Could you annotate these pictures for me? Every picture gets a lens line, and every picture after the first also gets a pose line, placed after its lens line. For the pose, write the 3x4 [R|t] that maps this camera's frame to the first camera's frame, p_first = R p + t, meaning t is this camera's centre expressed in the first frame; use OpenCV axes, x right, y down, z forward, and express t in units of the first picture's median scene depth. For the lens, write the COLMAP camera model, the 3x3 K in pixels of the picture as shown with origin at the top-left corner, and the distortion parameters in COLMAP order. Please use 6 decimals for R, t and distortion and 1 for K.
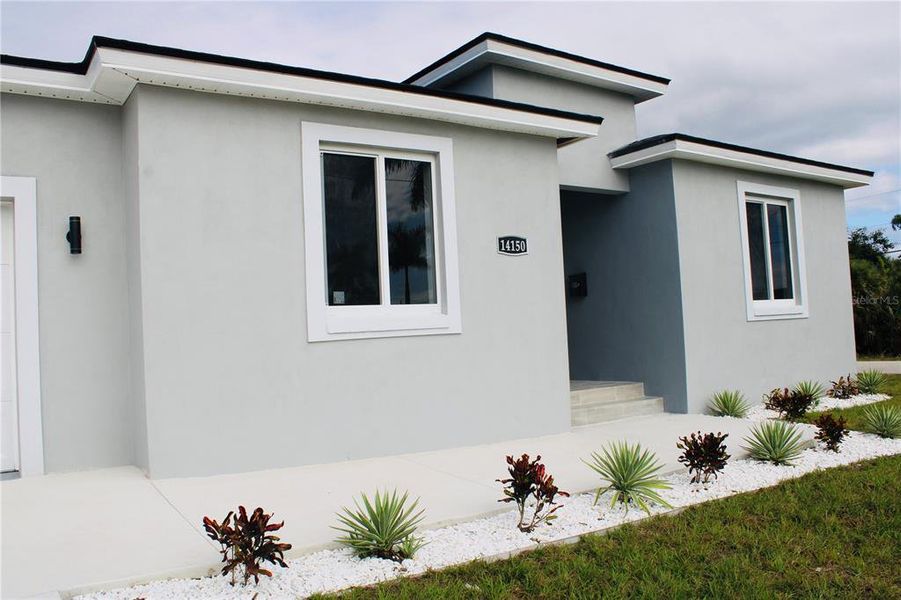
lens RADIAL K [[757.6, 0, 453.1], [0, 757.6, 305.5], [0, 0, 1]] dist [-0.114696, 0.032332]
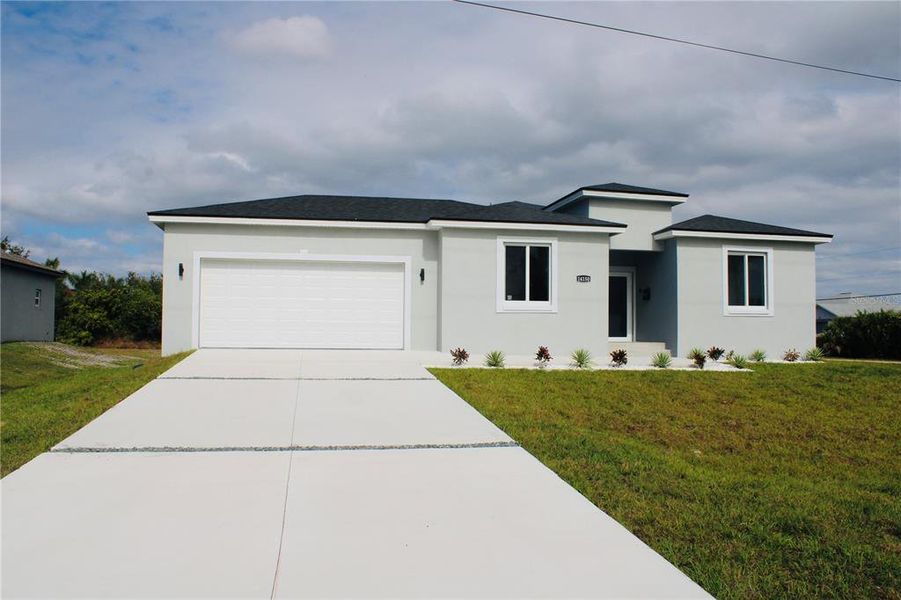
lens RADIAL K [[751.6, 0, 450.8], [0, 751.6, 303.5], [0, 0, 1]] dist [-0.168336, 0.146839]
pose [[0.916462, 0.041563, -0.397958, 0.653648], [-0.036524, 0.999128, 0.020237, -0.032224], [0.398452, -0.004011, 0.917180, -1.411274]]
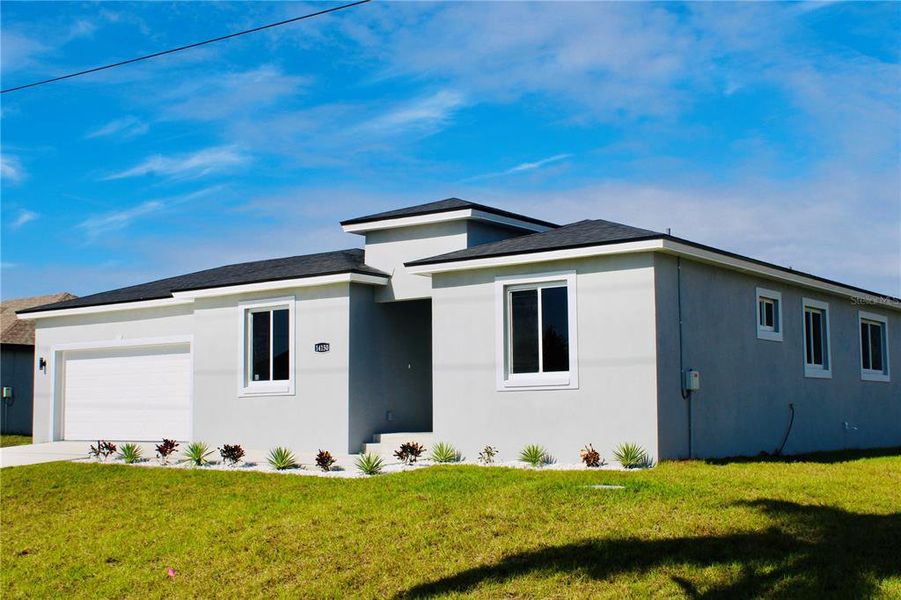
lens RADIAL K [[1172.2, 0, 447.8], [0, 1172.2, 302.3], [0, 0, 1]] dist [-0.028067, 0.000000]
pose [[0.311281, -0.042379, -0.949372, 2.867619], [0.038140, 0.998757, -0.032078, -0.086219], [0.949552, -0.026224, 0.312511, 0.399485]]
